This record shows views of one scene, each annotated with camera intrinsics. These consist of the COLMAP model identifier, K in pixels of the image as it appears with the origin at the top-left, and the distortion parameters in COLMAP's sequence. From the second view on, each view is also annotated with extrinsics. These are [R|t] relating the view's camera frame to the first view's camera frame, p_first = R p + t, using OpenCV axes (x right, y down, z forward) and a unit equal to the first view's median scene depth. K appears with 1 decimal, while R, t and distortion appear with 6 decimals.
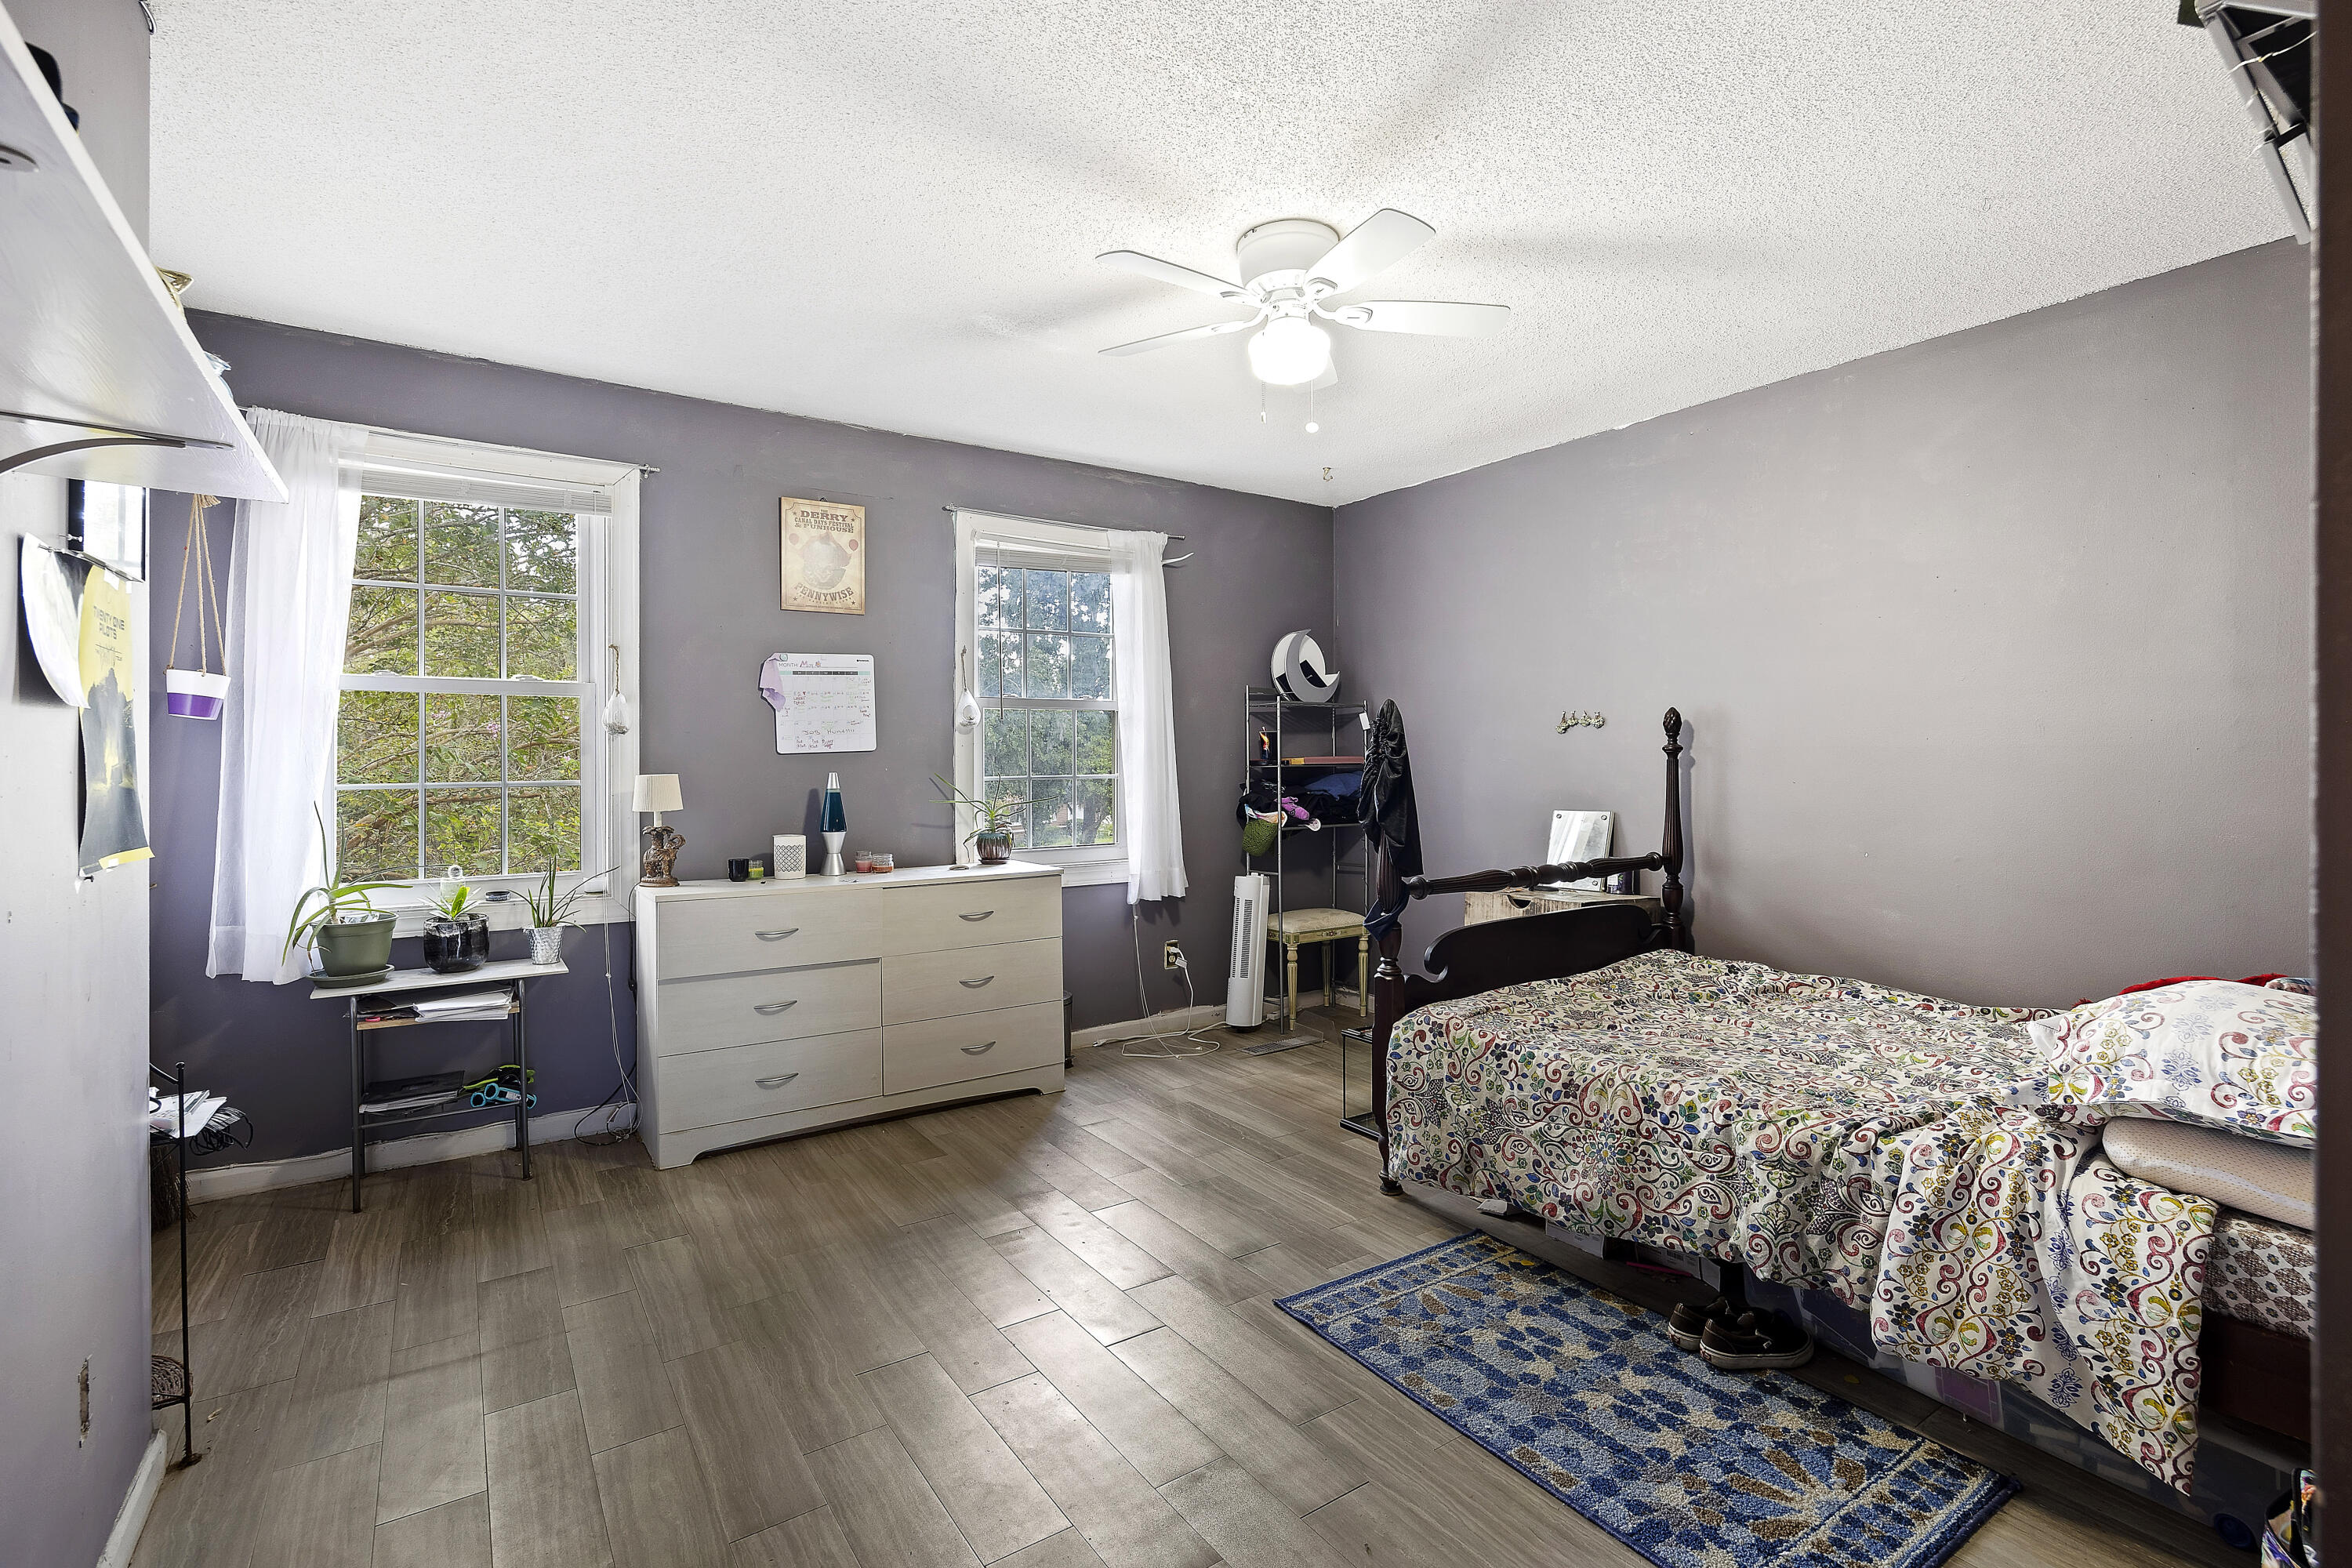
lens RADIAL K [[1082.3, 0, 1171.0], [0, 1082.3, 751.7], [0, 0, 1]] dist [-0.000080, -0.000469]
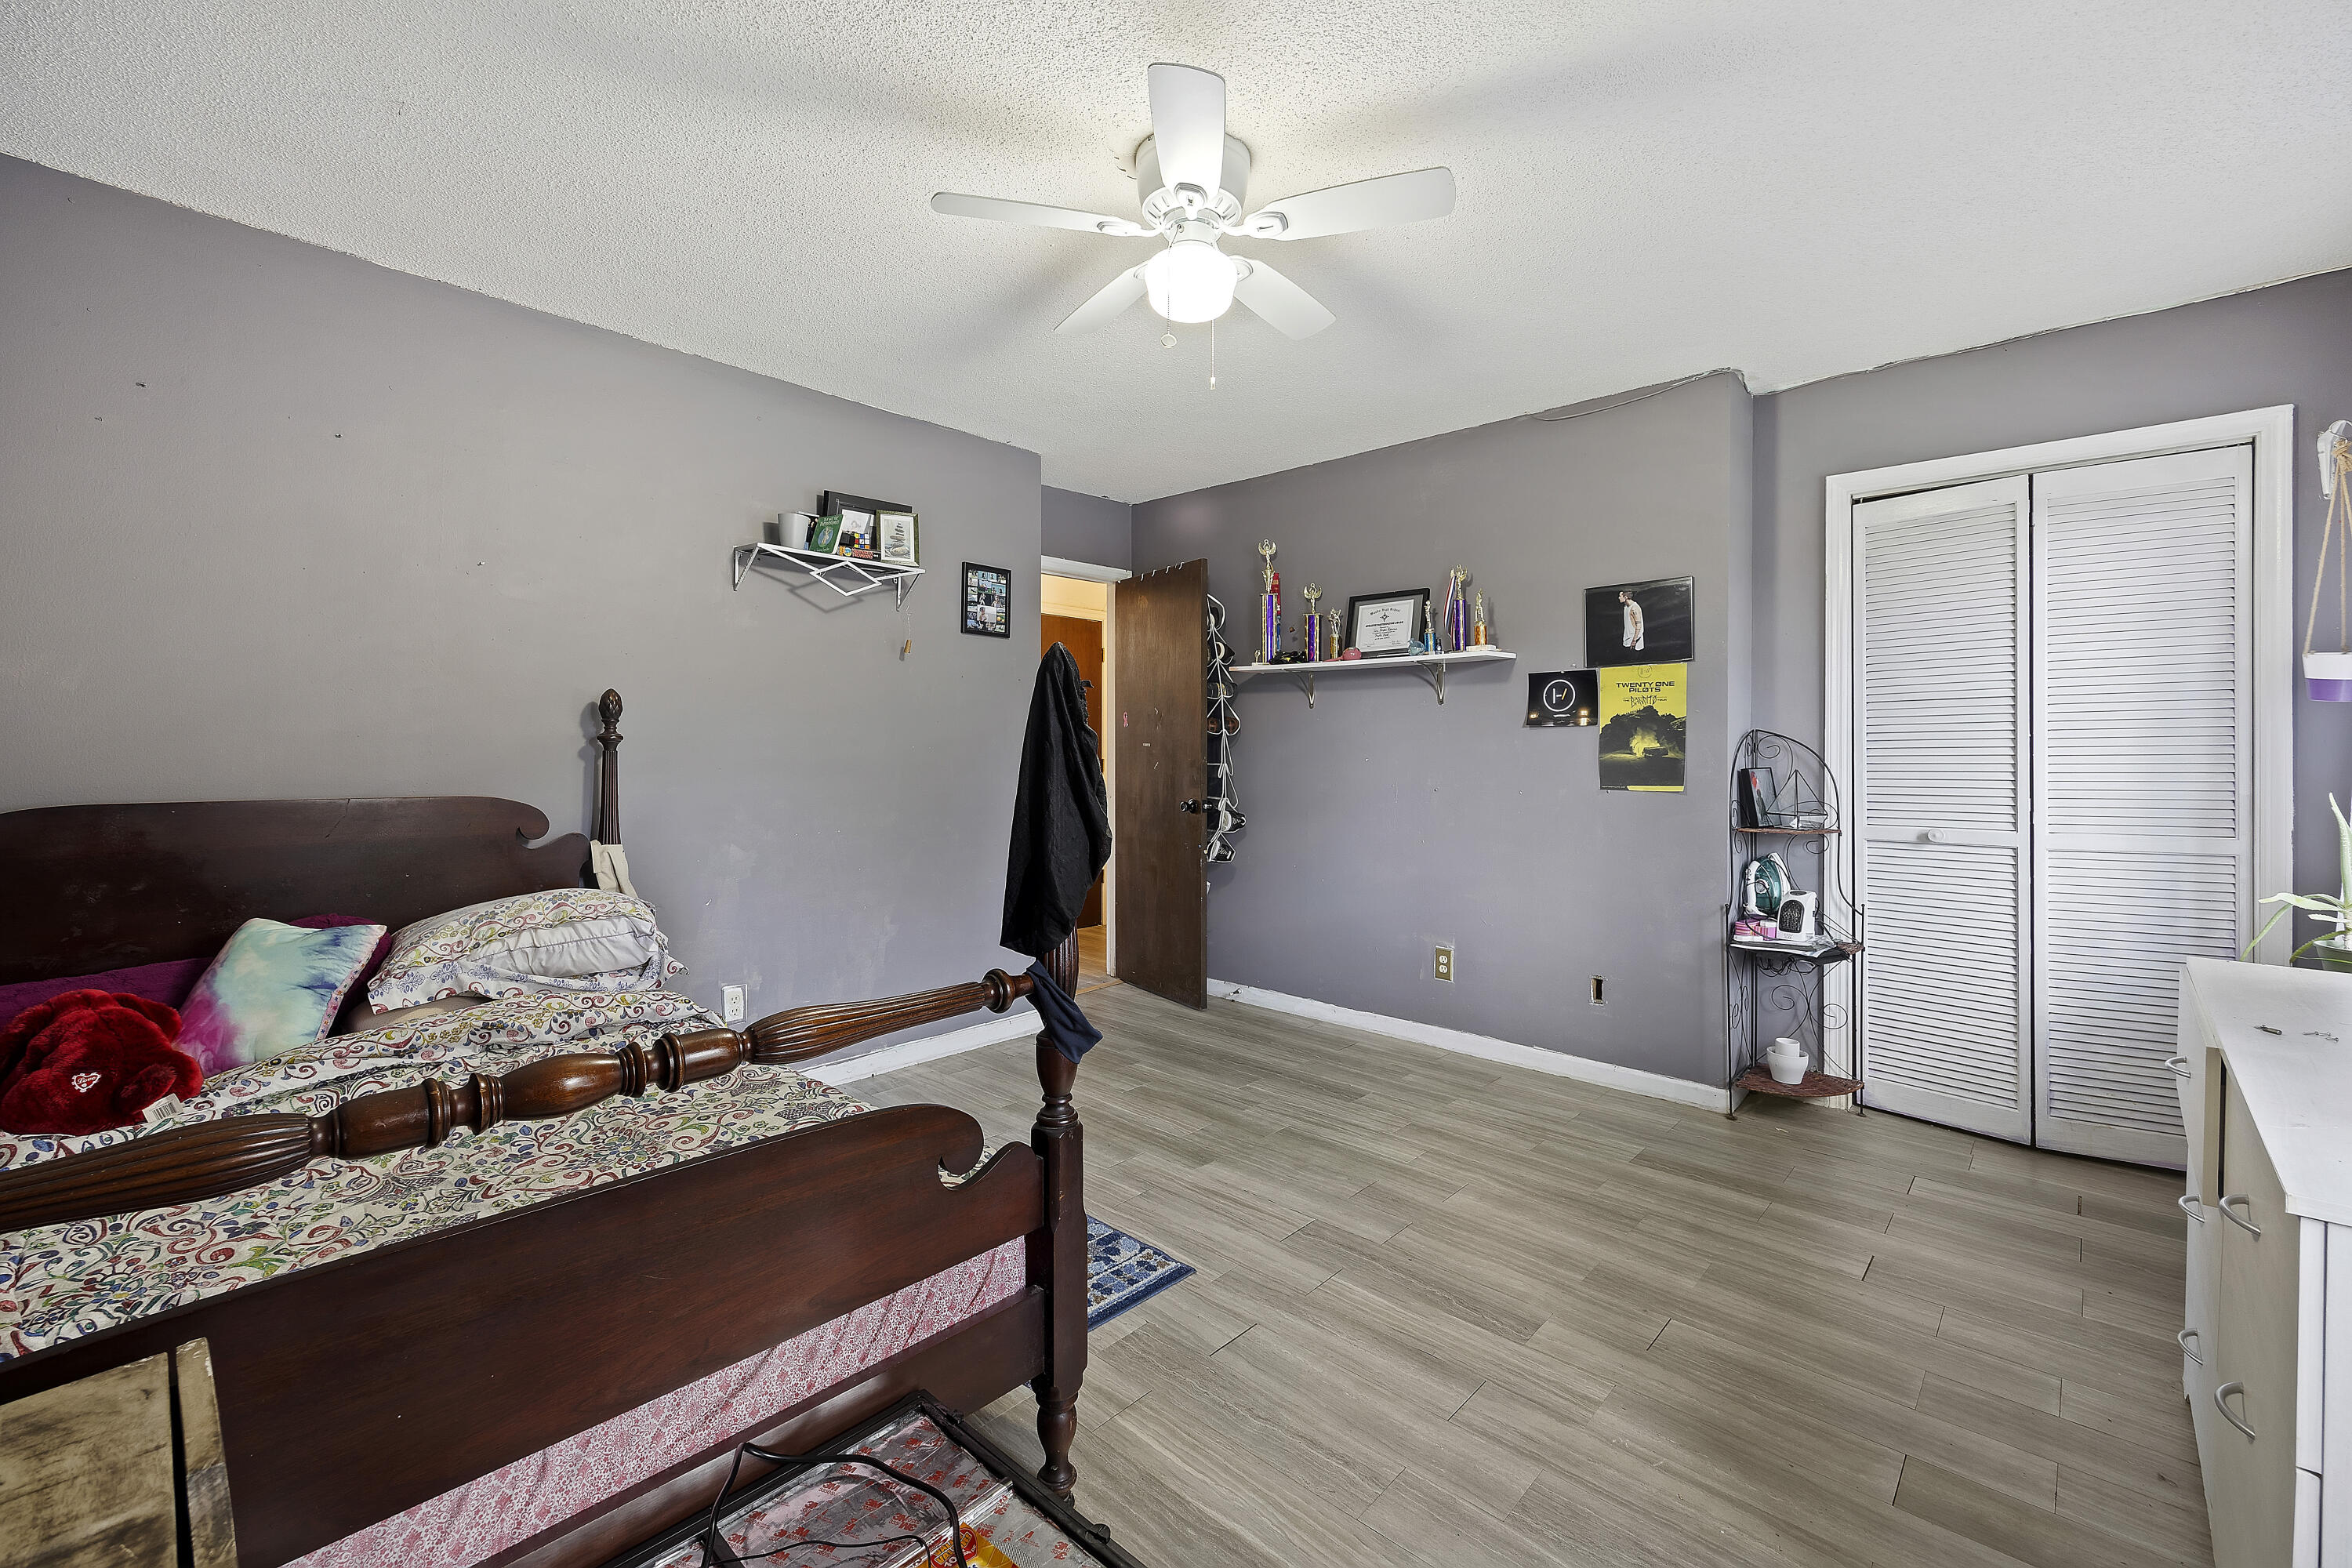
lens RADIAL K [[987.6, 0, 1176.0], [0, 987.6, 784.0], [0, 0, 1]] dist [0.000351, 0.000147]
pose [[-0.974882, 0.013202, -0.222328, 0.323369], [0.005304, 0.999335, 0.036086, 0.013357], [0.222657, 0.034000, -0.974304, 1.946124]]
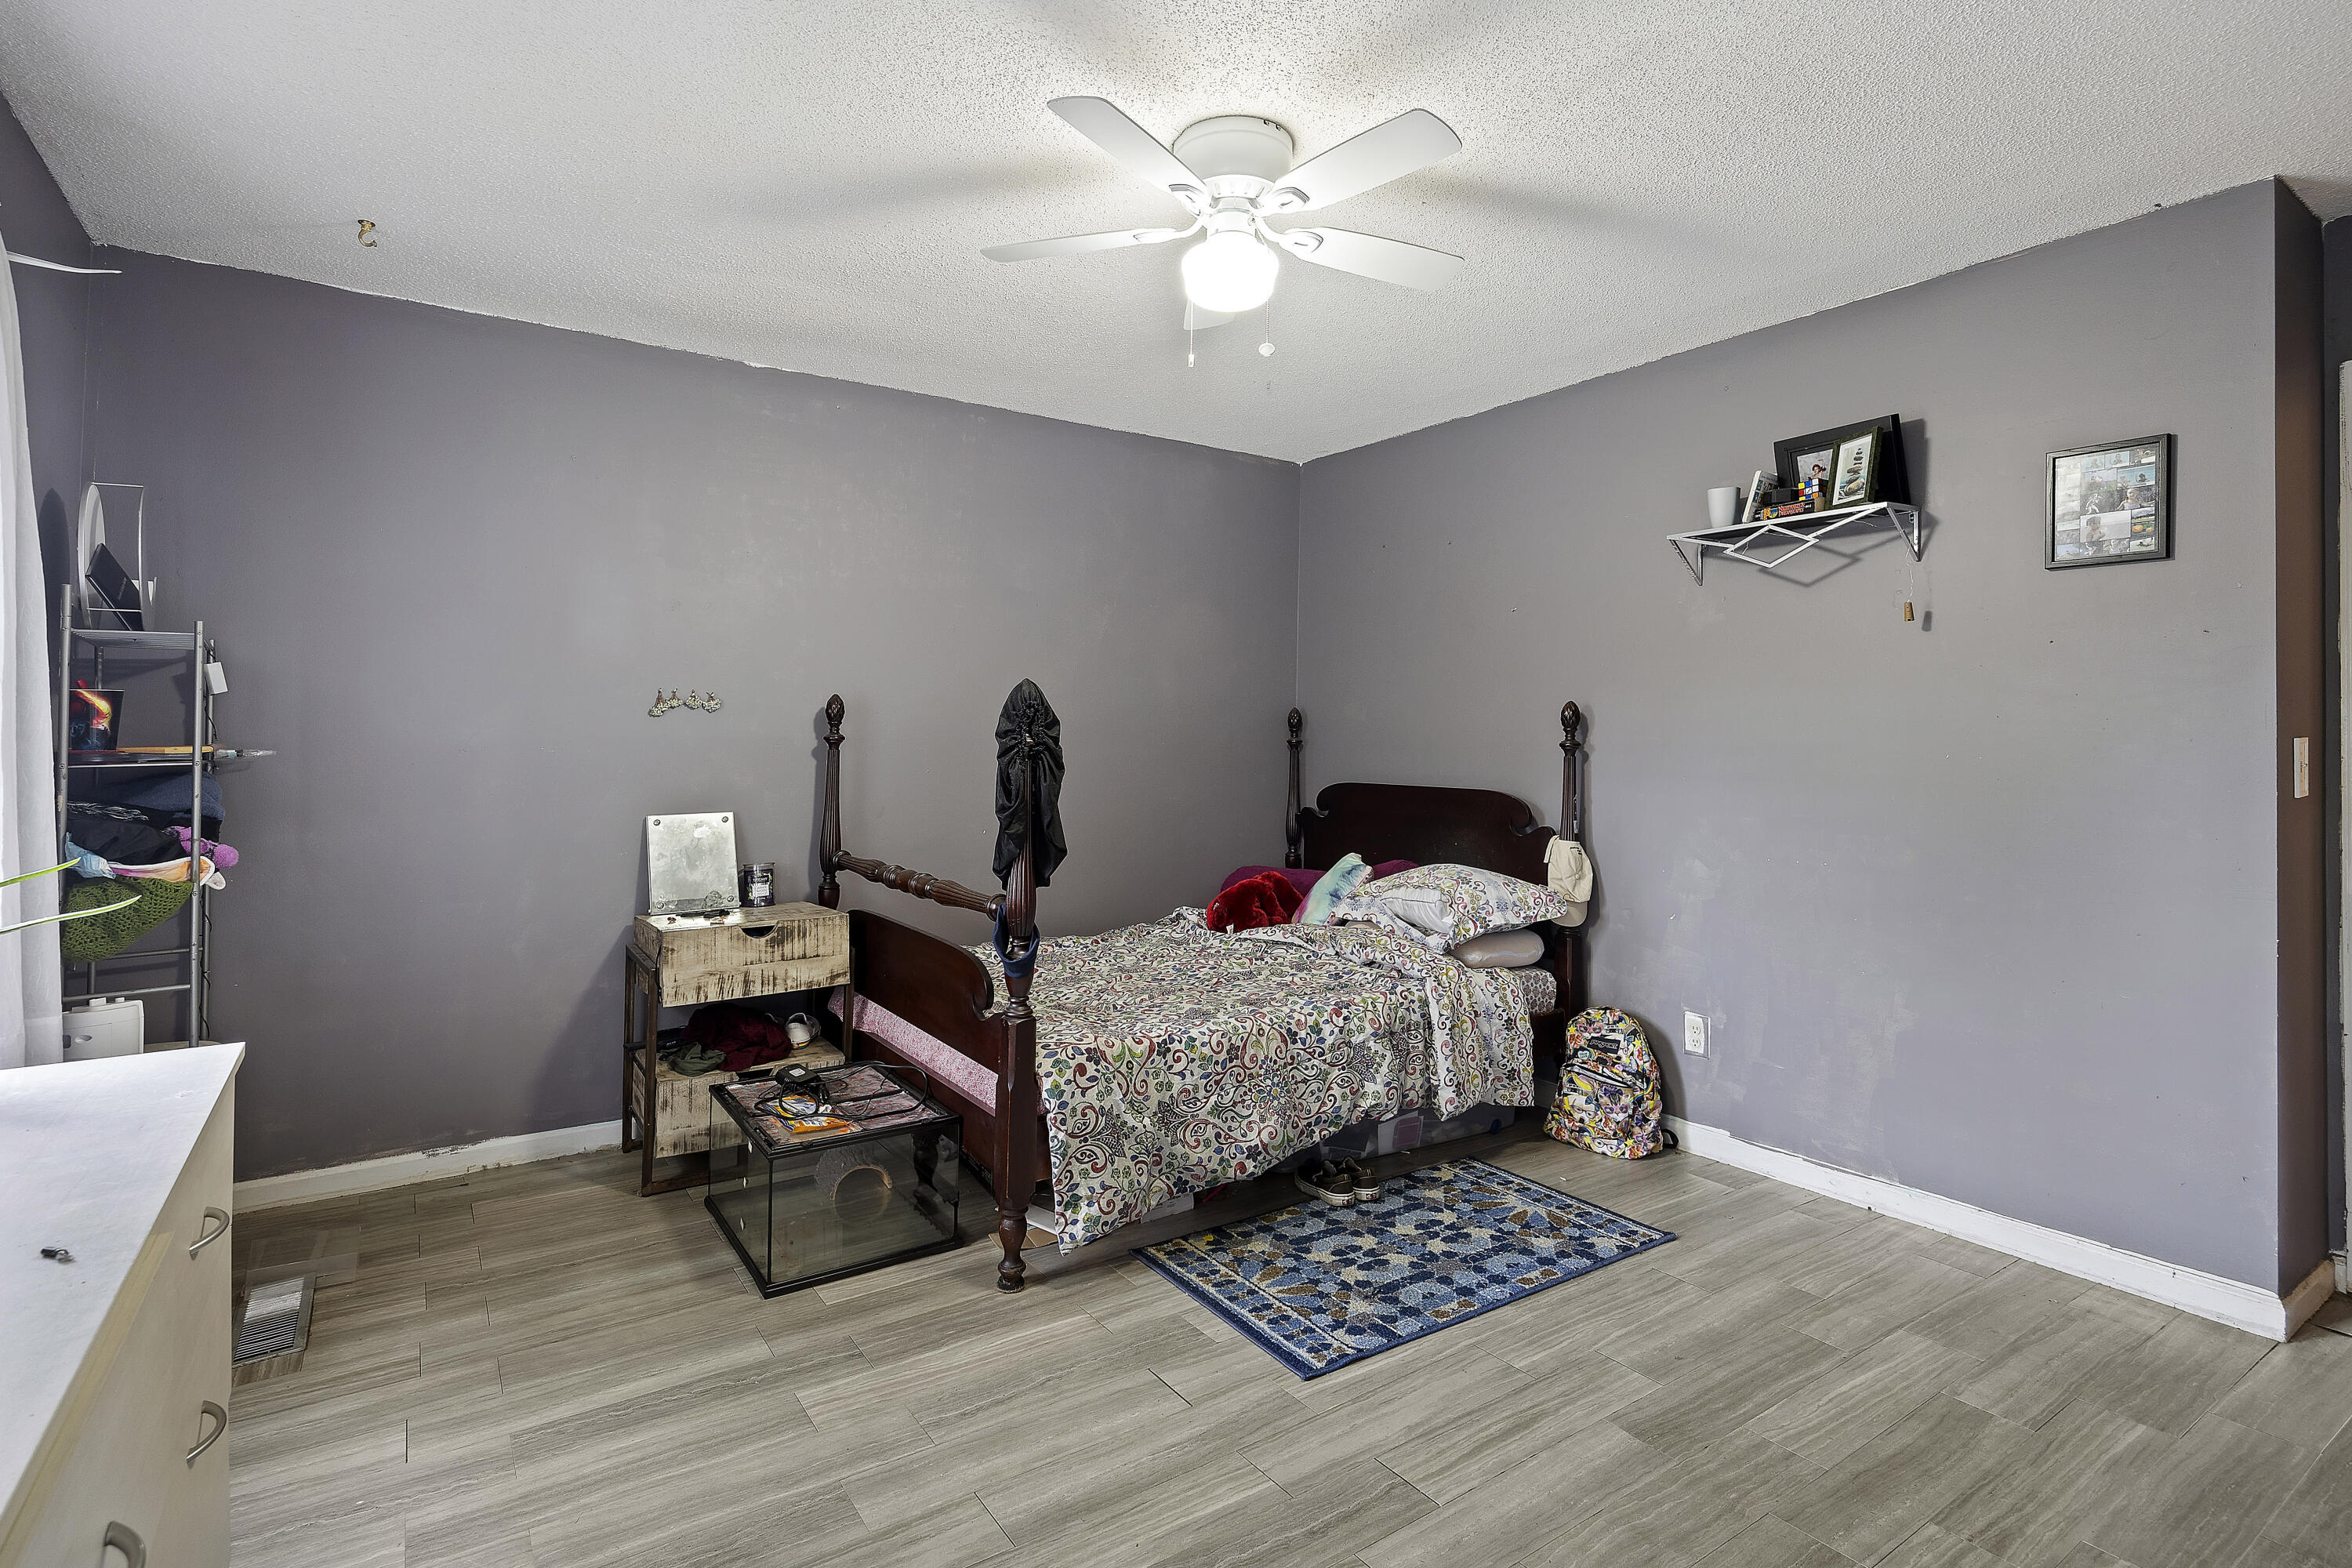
lens RADIAL K [[1140.2, 0, 1187.6], [0, 1140.2, 741.3], [0, 0, 1]] dist [-0.003113, -0.000295]
pose [[-0.006845, 0.009211, 0.999934, -0.838960], [-0.007062, 0.999932, -0.009260, 0.009915], [-0.999952, -0.007125, -0.006780, 1.135511]]
